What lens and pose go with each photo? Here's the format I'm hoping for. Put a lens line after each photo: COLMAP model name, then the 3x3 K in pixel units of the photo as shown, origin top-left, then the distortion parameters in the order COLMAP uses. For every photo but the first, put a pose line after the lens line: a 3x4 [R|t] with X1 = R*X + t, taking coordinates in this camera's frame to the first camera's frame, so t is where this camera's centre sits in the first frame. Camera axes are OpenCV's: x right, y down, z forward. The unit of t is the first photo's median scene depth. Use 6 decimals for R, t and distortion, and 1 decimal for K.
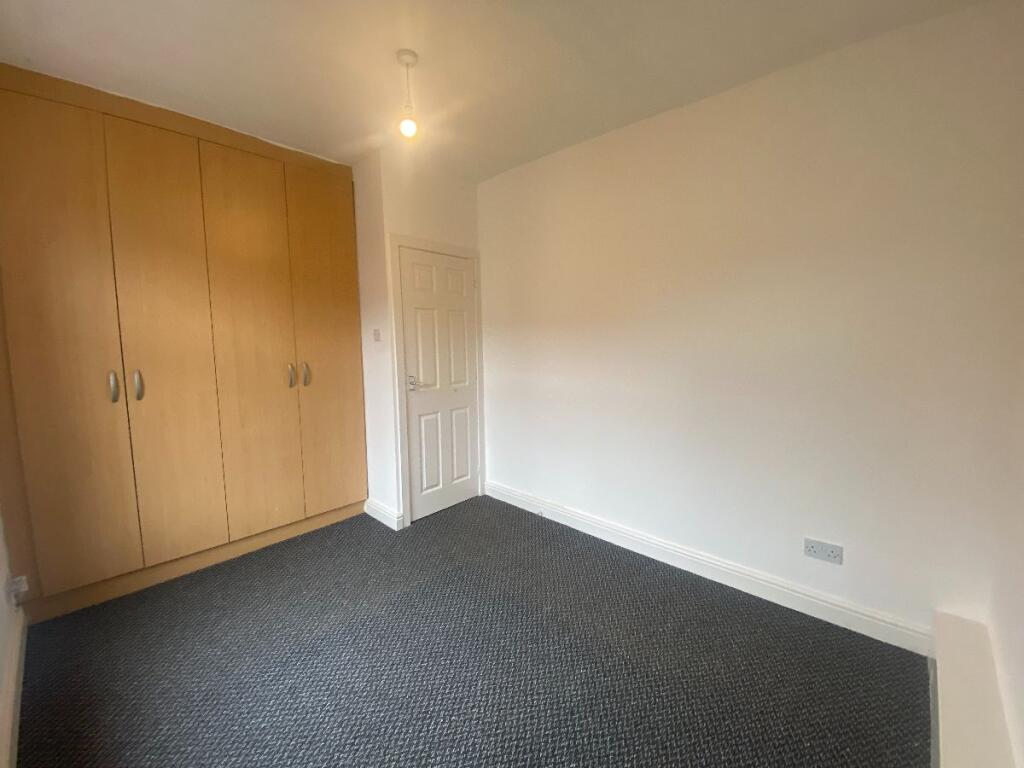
lens RADIAL K [[418.5, 0, 507.7], [0, 418.5, 381.5], [0, 0, 1]] dist [0.035466, -0.027796]
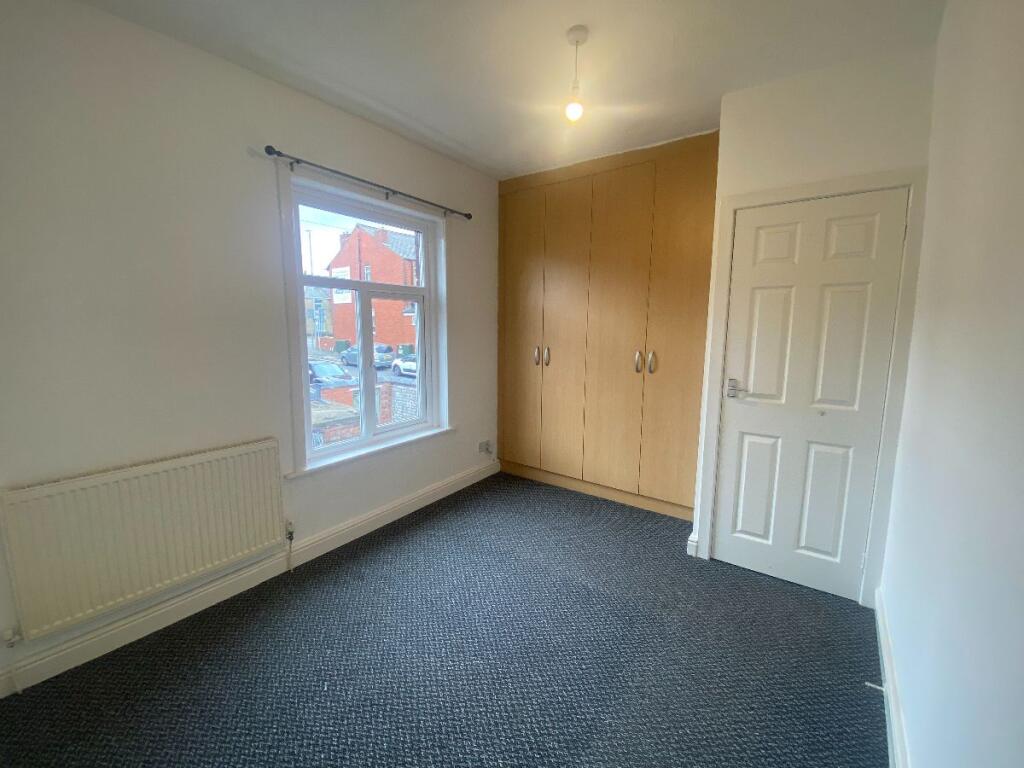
lens RADIAL K [[418.5, 0, 507.7], [0, 418.5, 381.5], [0, 0, 1]] dist [0.035466, -0.027796]
pose [[0.096493, 0.144160, -0.984838, 0.494707], [-0.110318, 0.984908, 0.133362, -0.065148], [0.989201, 0.095777, 0.110940, 0.504892]]
